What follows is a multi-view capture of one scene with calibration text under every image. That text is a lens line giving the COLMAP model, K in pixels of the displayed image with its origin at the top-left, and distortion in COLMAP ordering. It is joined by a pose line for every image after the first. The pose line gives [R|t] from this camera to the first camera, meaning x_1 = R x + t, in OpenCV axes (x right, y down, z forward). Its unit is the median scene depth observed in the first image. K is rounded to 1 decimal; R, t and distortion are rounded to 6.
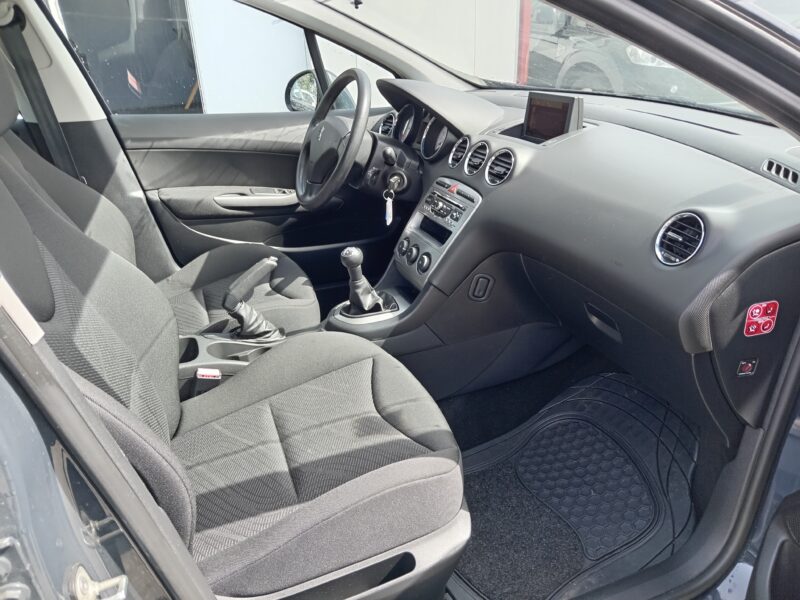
lens RADIAL K [[599.2, 0, 393.0], [0, 599.2, 298.9], [0, 0, 1]] dist [-0.013639, -0.004934]
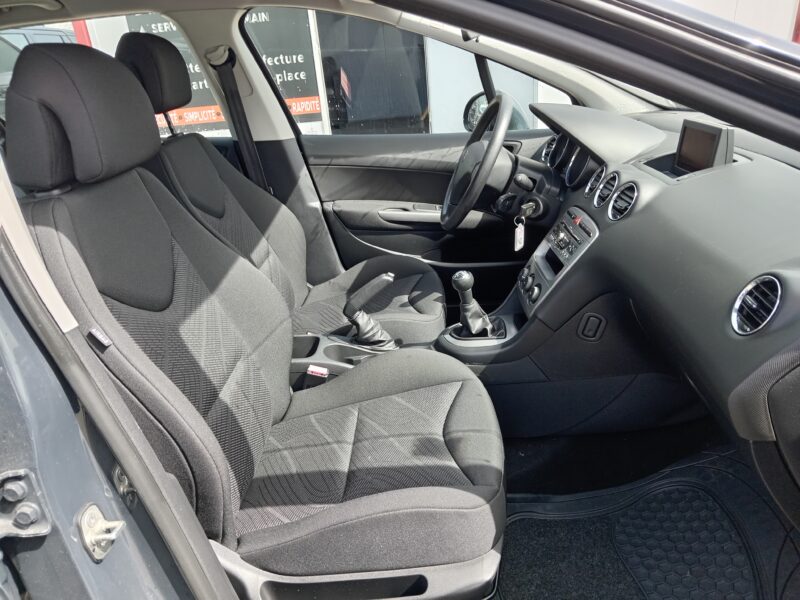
lens RADIAL K [[591.9, 0, 388.3], [0, 591.9, 300.5], [0, 0, 1]] dist [-0.025404, -0.006190]
pose [[0.916303, 0.115909, -0.383346, 0.198109], [-0.118633, 0.992799, 0.016618, -0.036238], [0.382512, 0.030250, 0.923455, 0.019051]]
